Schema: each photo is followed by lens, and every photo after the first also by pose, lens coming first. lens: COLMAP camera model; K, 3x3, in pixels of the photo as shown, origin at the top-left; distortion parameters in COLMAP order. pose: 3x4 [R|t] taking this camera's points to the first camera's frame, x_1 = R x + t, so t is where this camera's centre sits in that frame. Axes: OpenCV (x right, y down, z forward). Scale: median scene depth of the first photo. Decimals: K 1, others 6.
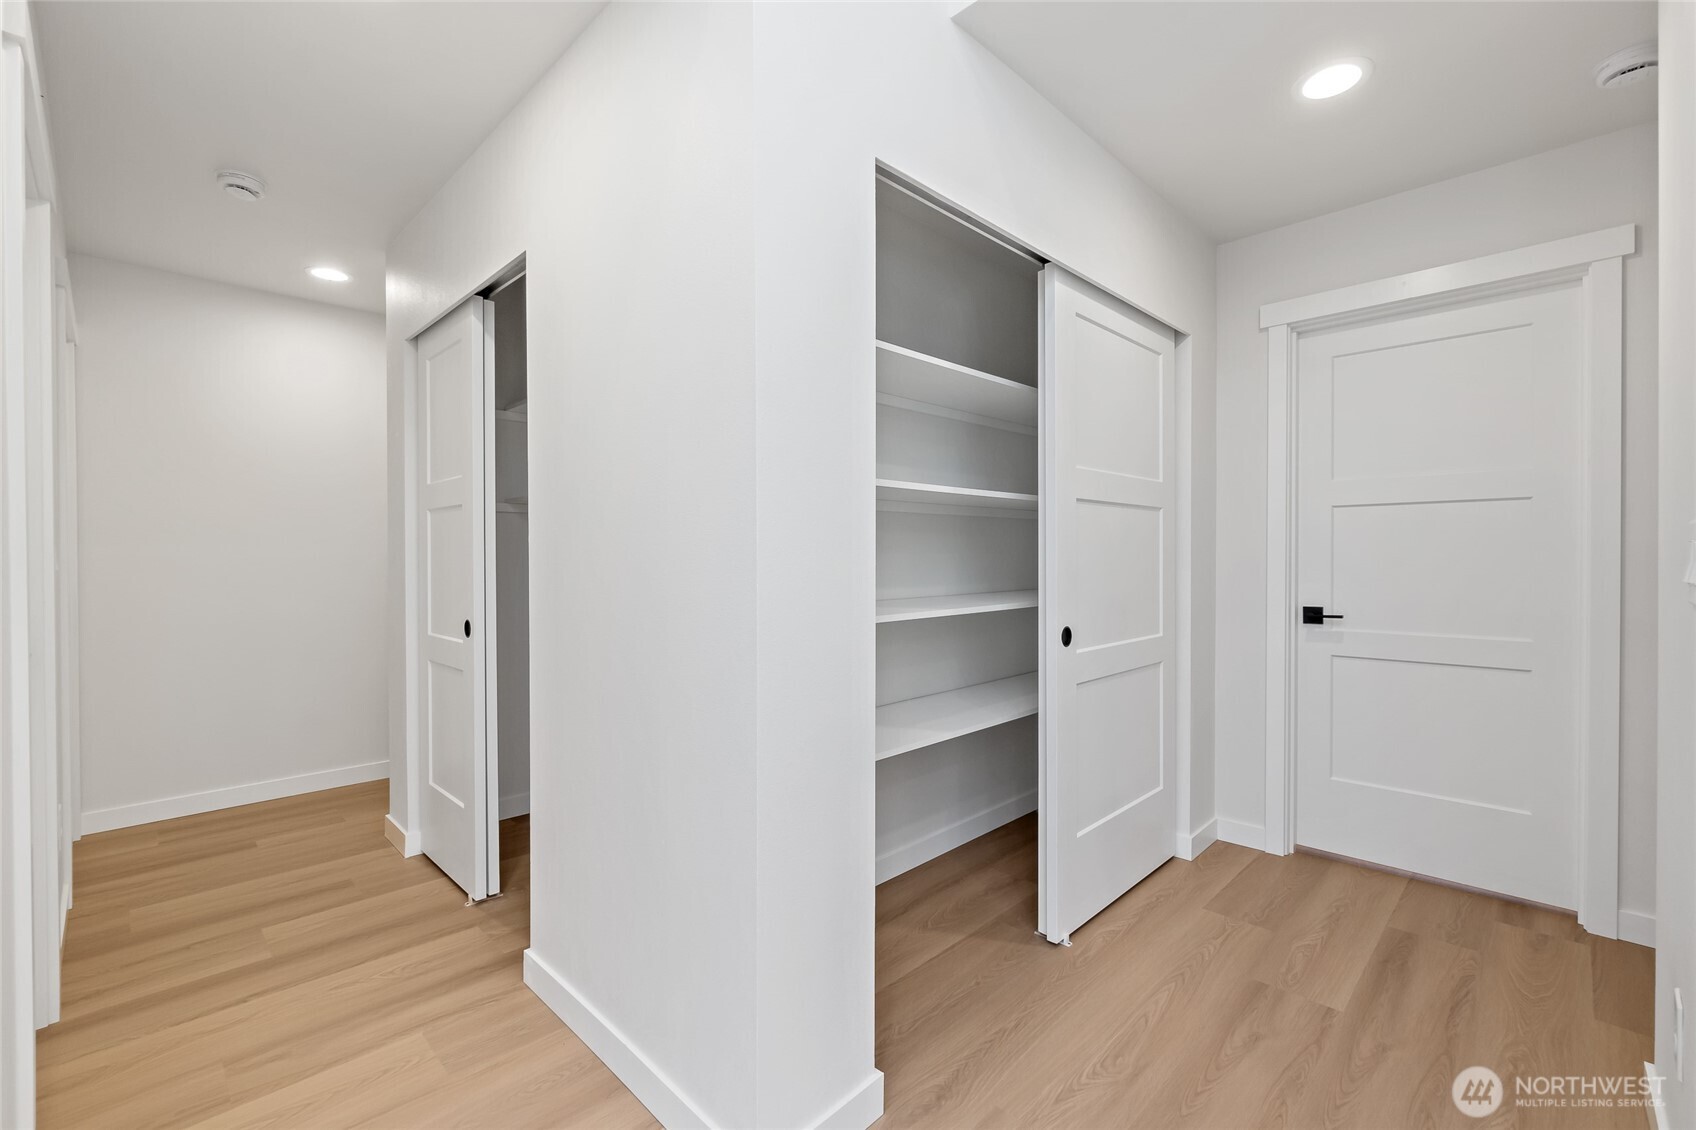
lens RADIAL K [[725.7, 0, 842.2], [0, 725.7, 561.2], [0, 0, 1]] dist [-0.007964, -0.000182]
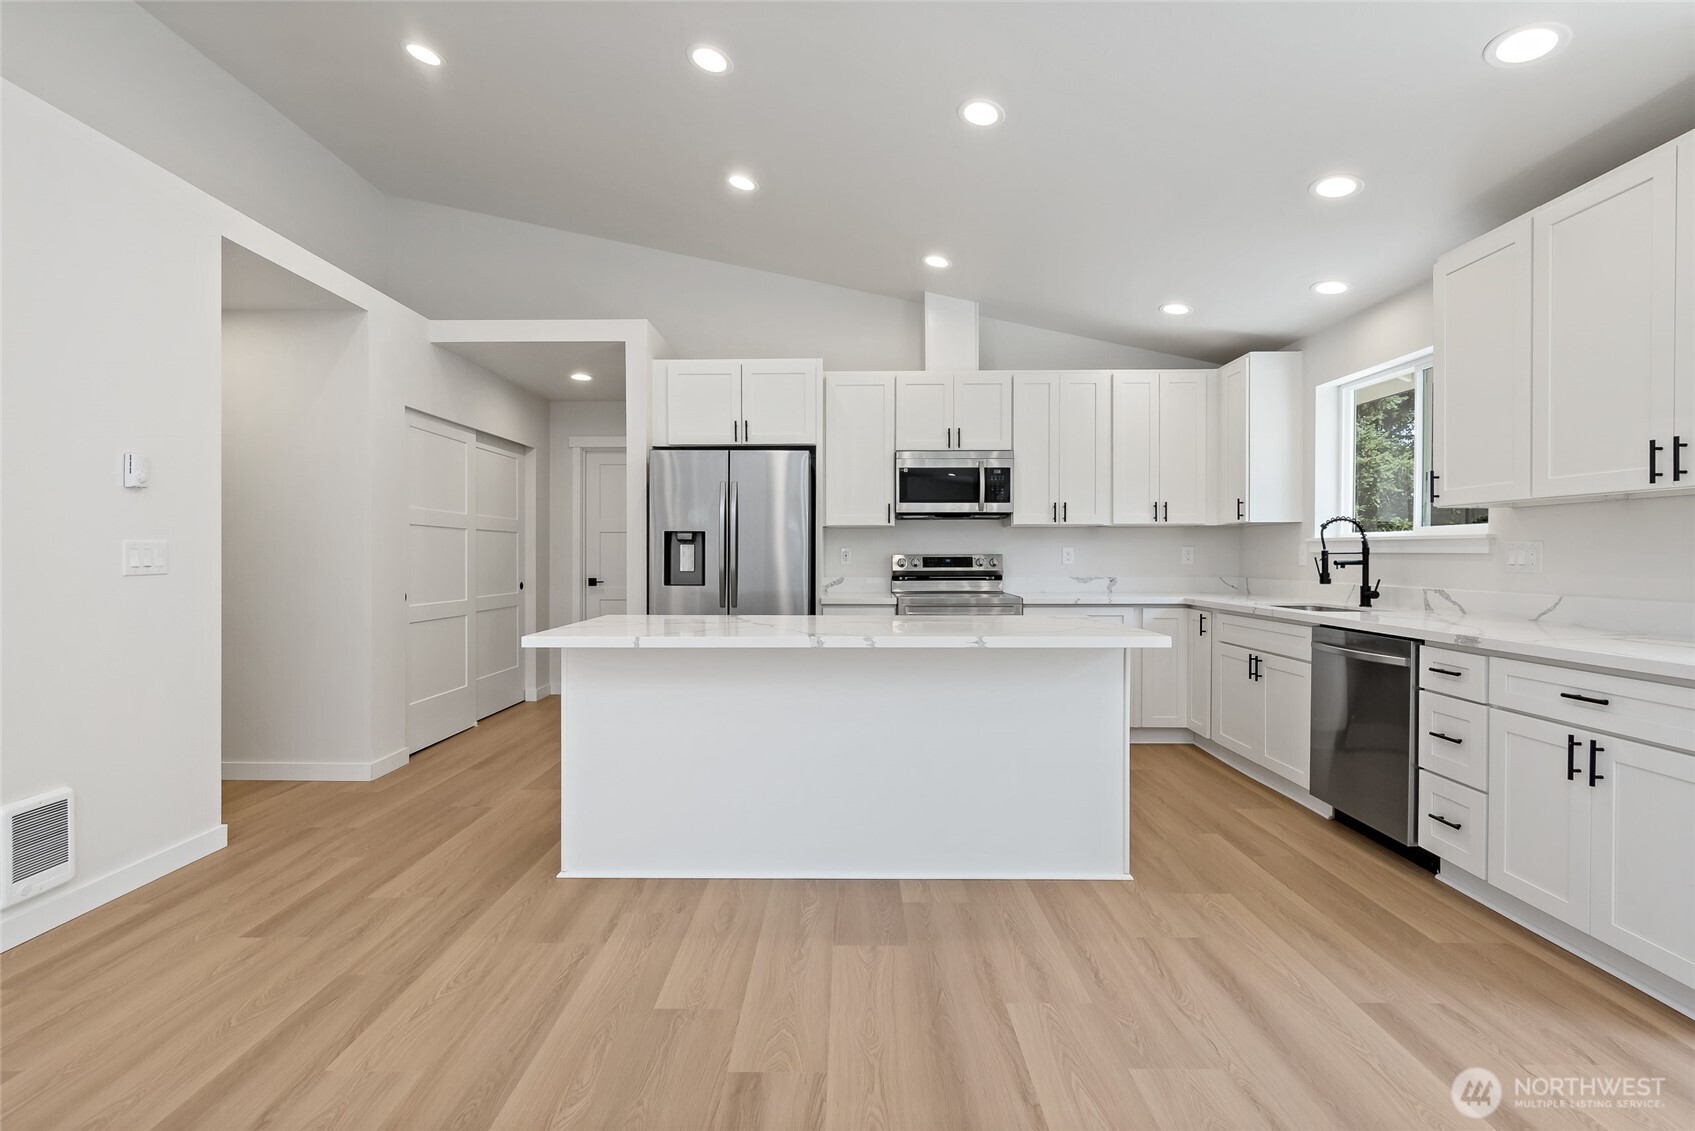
lens RADIAL K [[762.9, 0, 842.3], [0, 762.9, 559.4], [0, 0, 1]] dist [-0.000872, 0.000051]
pose [[0.715025, -0.000818, 0.699099, -0.415941], [0.003033, 0.999994, -0.001933, 0.014489], [-0.699093, 0.003502, 0.715023, -1.167360]]
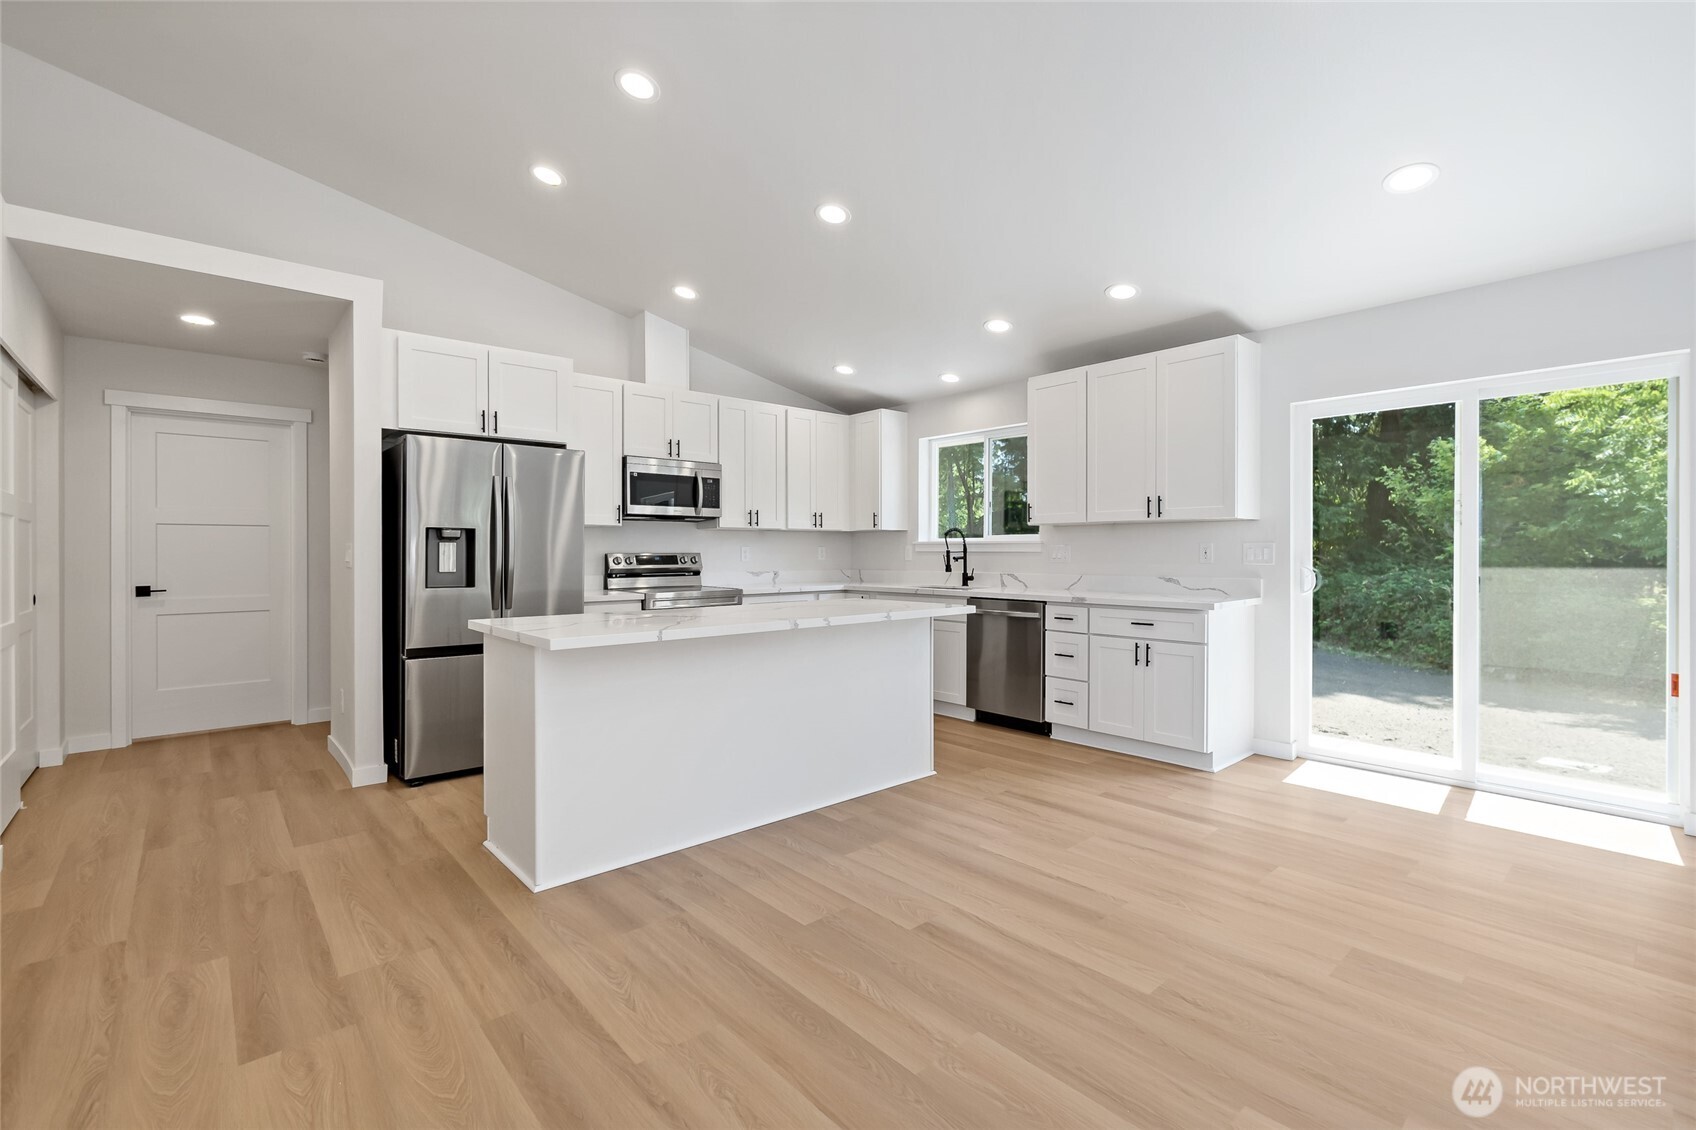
lens RADIAL K [[742.8, 0, 841.9], [0, 742.8, 557.7], [0, 0, 1]] dist [-0.003372, -0.000168]
pose [[0.065663, -0.003381, 0.997836, -0.876750], [0.009524, 0.999951, 0.002761, 0.011158], [-0.997796, 0.009322, 0.065692, -0.644662]]
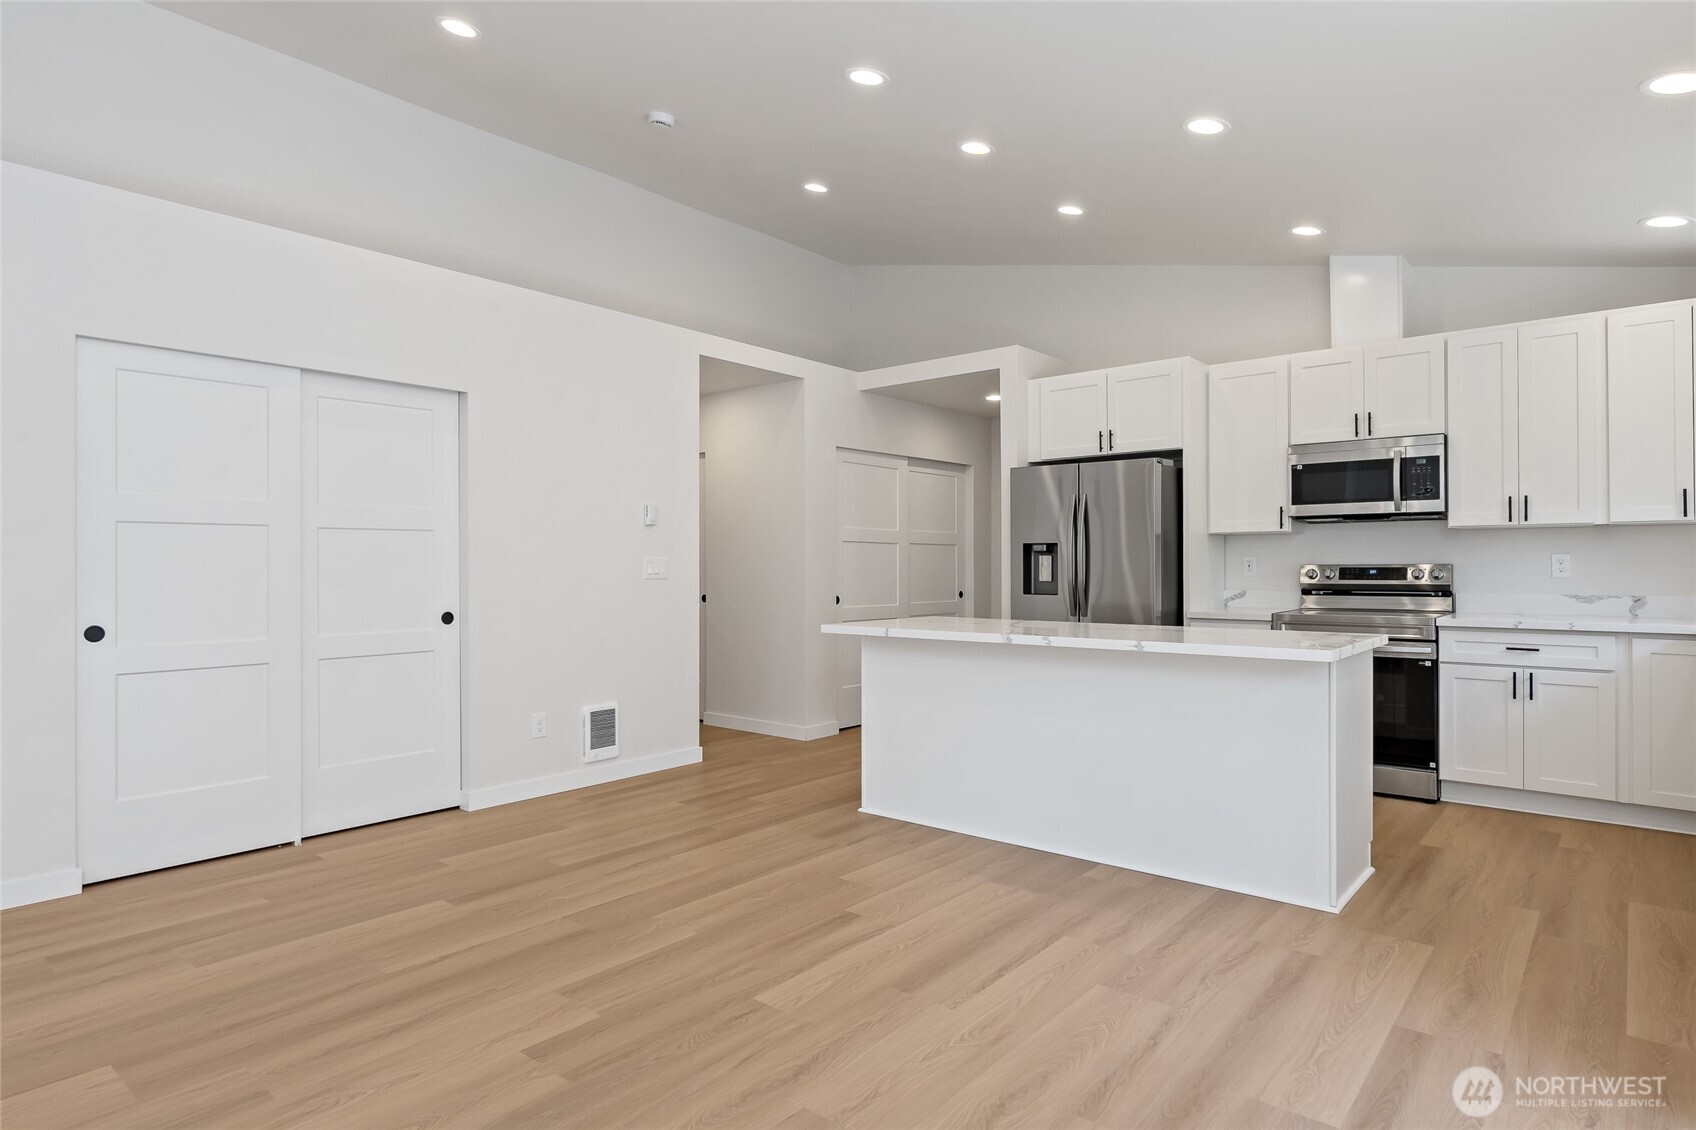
lens RADIAL K [[941.4, 0, 843.8], [0, 941.4, 560.0], [0, 0, 1]] dist [-0.003483, 0.000590]
pose [[0.996583, 0.001578, 0.082587, -0.147728], [-0.000452, 0.999907, -0.013650, 0.016976], [-0.082601, 0.013566, 0.996490, -1.805331]]
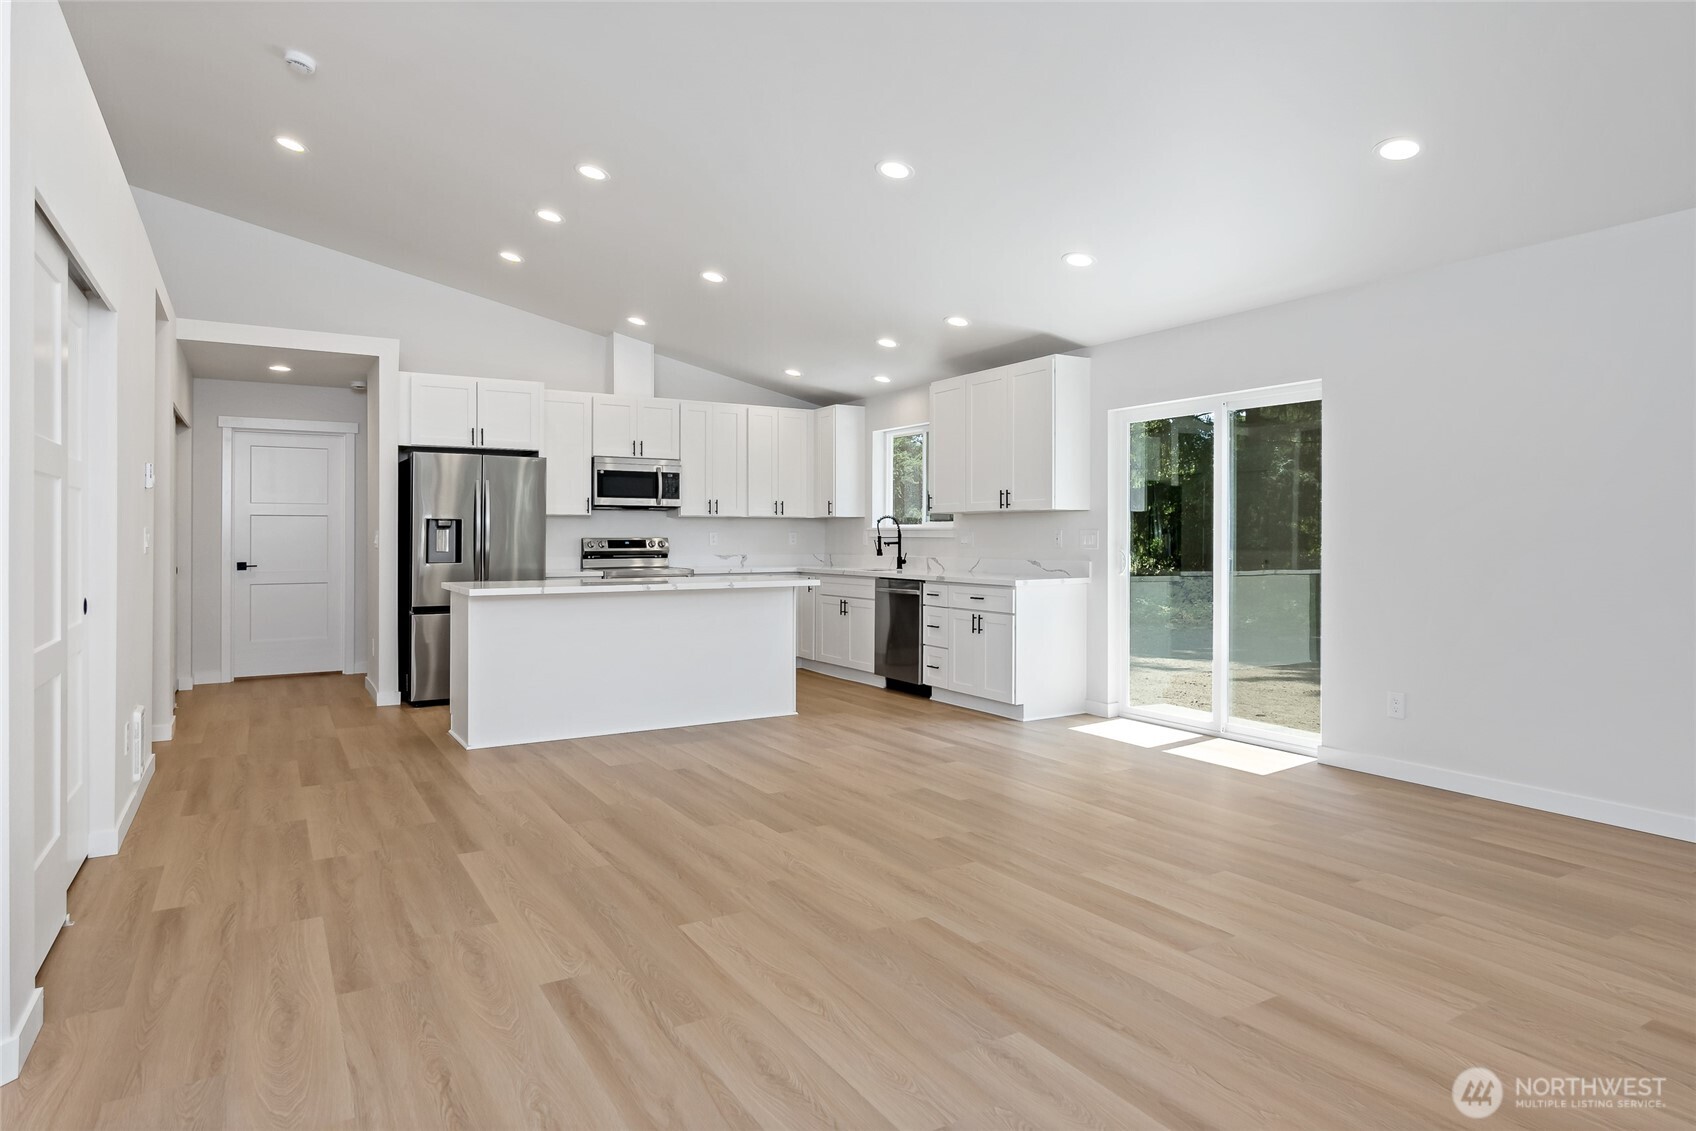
lens RADIAL K [[967.8, 0, 845.2], [0, 967.8, 541.3], [0, 0, 1]] dist [-0.004375, -0.000969]
pose [[0.240391, 0.000481, 0.970676, -1.663949], [0.006570, 0.999976, -0.002122, 0.020594], [-0.970654, 0.006887, 0.240382, -1.389192]]
